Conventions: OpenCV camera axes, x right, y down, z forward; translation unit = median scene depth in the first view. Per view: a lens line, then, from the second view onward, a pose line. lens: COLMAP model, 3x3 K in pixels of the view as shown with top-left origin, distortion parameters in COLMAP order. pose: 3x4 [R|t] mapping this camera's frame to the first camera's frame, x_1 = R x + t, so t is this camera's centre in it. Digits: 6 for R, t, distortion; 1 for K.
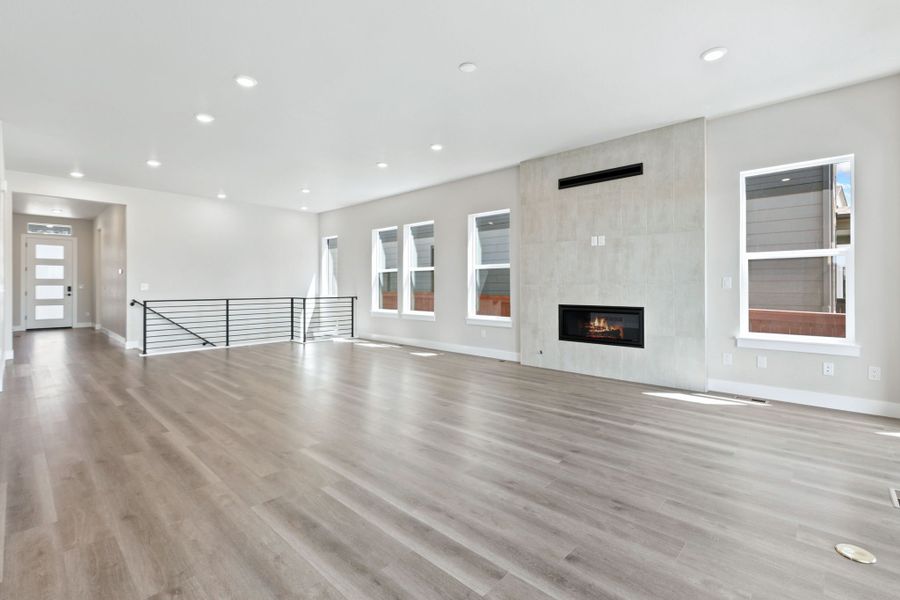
lens RADIAL K [[409.1, 0, 448.1], [0, 409.1, 292.5], [0, 0, 1]] dist [0.004284, -0.000106]
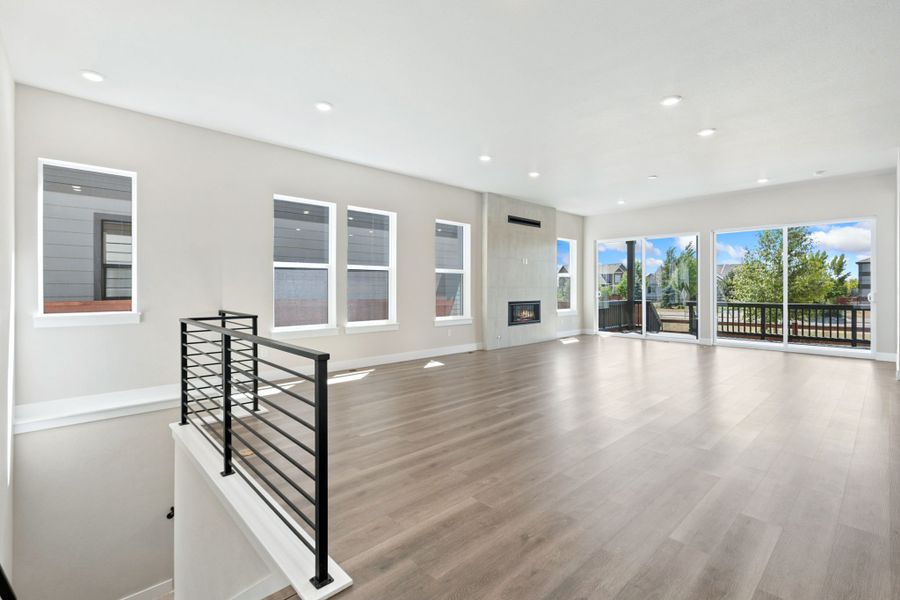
lens RADIAL K [[409.1, 0, 447.3], [0, 409.1, 292.7], [0, 0, 1]] dist [0.004284, -0.000106]
pose [[0.063358, -0.007041, 0.997966, -1.184395], [0.015375, 0.999863, 0.006079, -0.014199], [-0.997872, 0.014959, 0.063458, 1.120300]]
